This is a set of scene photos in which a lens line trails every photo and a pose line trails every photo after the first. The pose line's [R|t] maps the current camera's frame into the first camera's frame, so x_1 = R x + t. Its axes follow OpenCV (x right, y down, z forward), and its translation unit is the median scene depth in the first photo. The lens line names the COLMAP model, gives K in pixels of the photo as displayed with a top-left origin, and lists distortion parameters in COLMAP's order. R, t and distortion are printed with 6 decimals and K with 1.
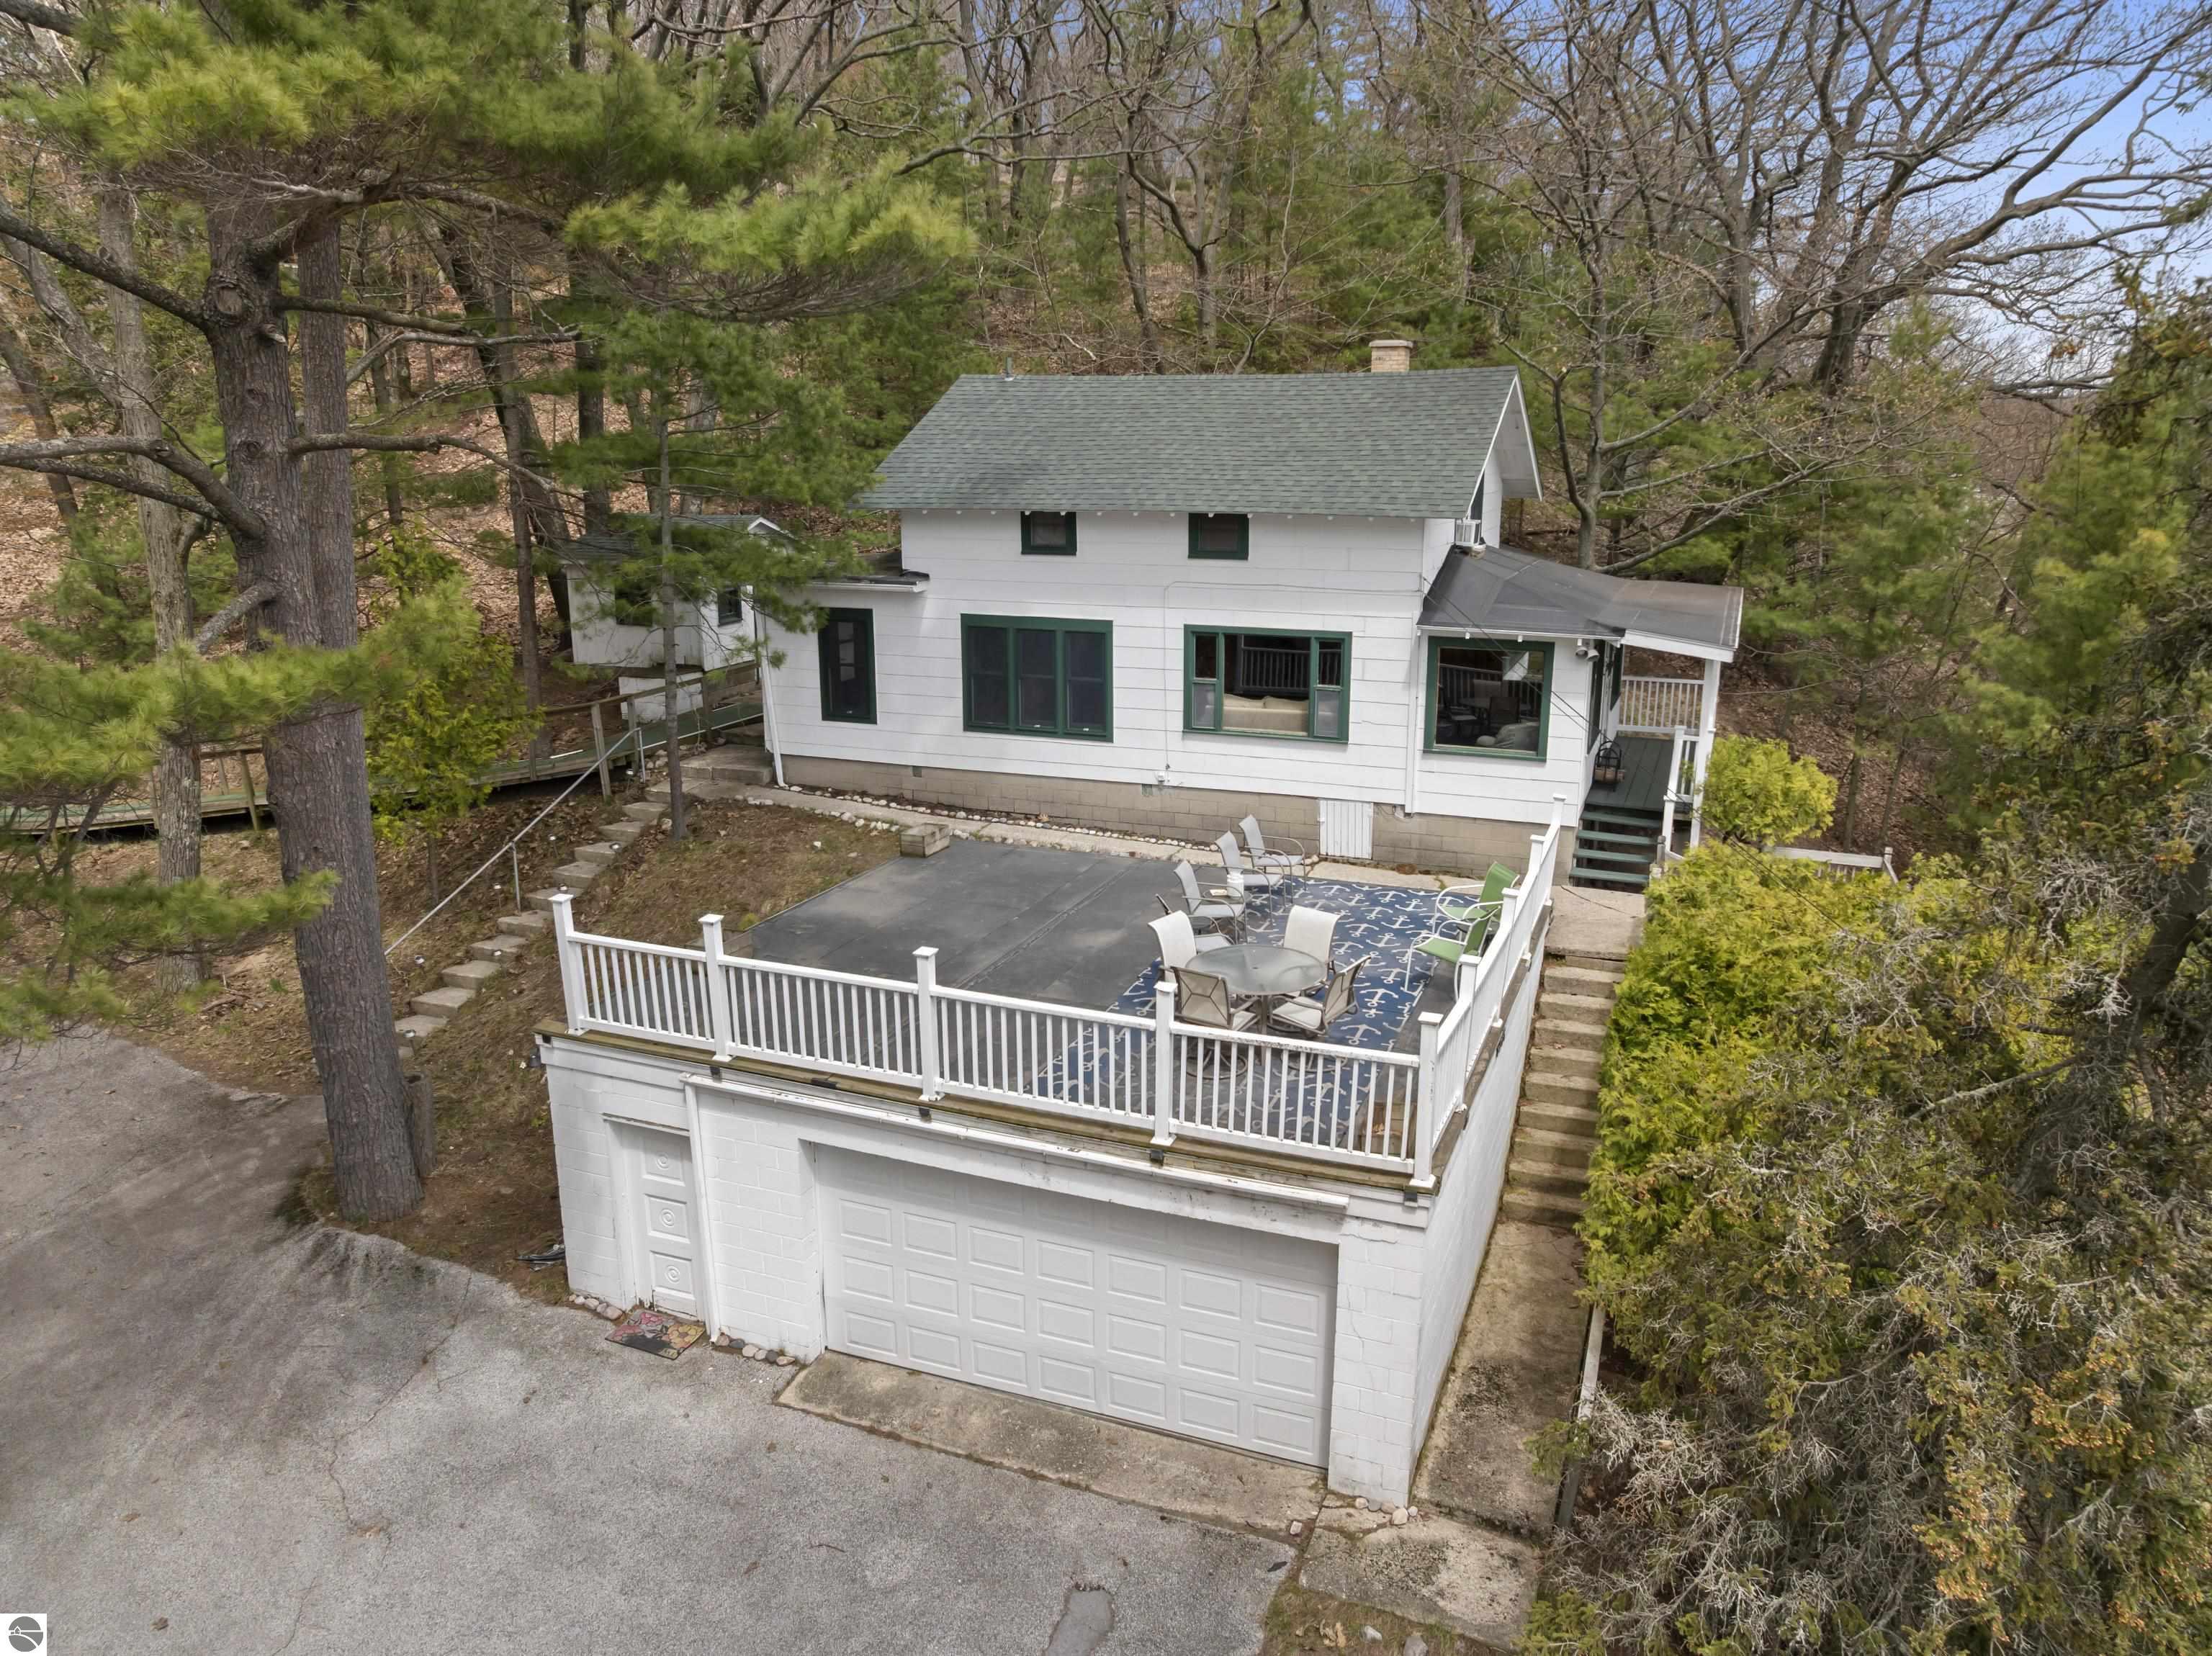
lens RADIAL K [[1534.3, 0, 1118.1], [0, 1534.3, 826.2], [0, 0, 1]] dist [-0.028134, -0.000023]
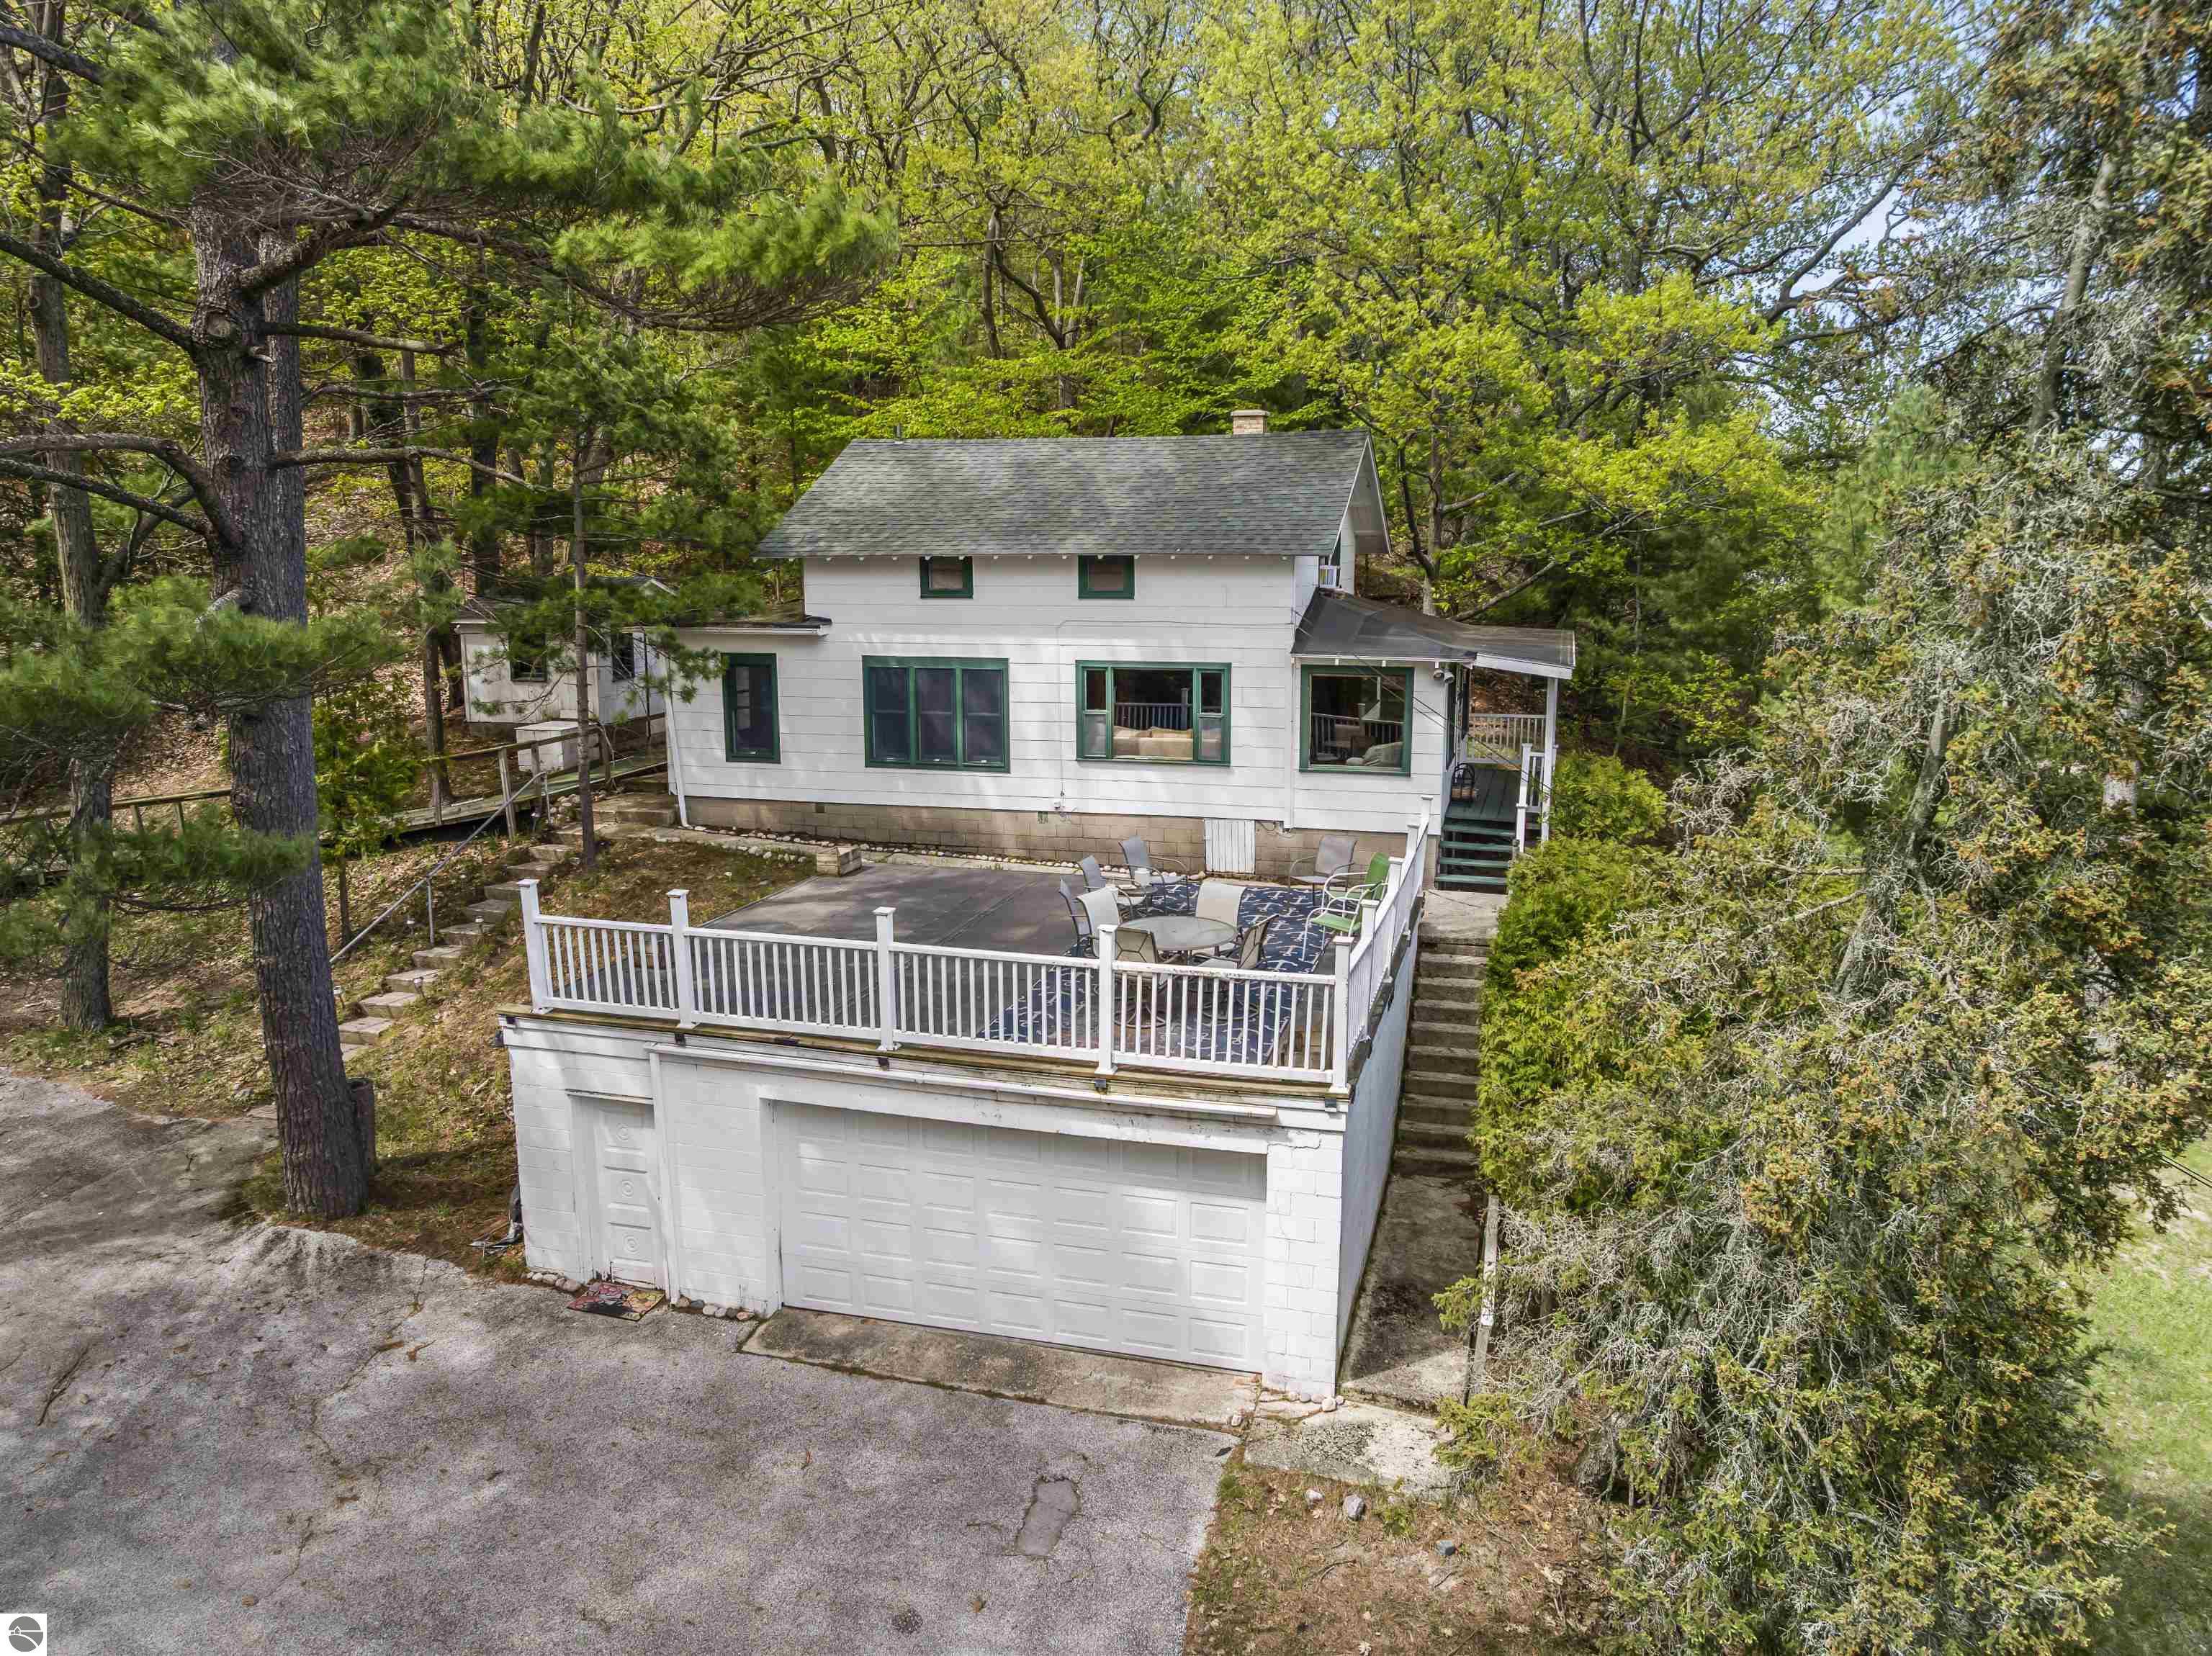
lens RADIAL K [[1534.3, 0, 1112.8], [0, 1534.3, 829.7], [0, 0, 1]] dist [-0.028134, -0.000023]
pose [[0.994674, -0.020331, 0.101048, -0.057216], [0.027045, 0.997484, -0.065527, 0.079537], [-0.099462, 0.067911, 0.992721, -0.088405]]
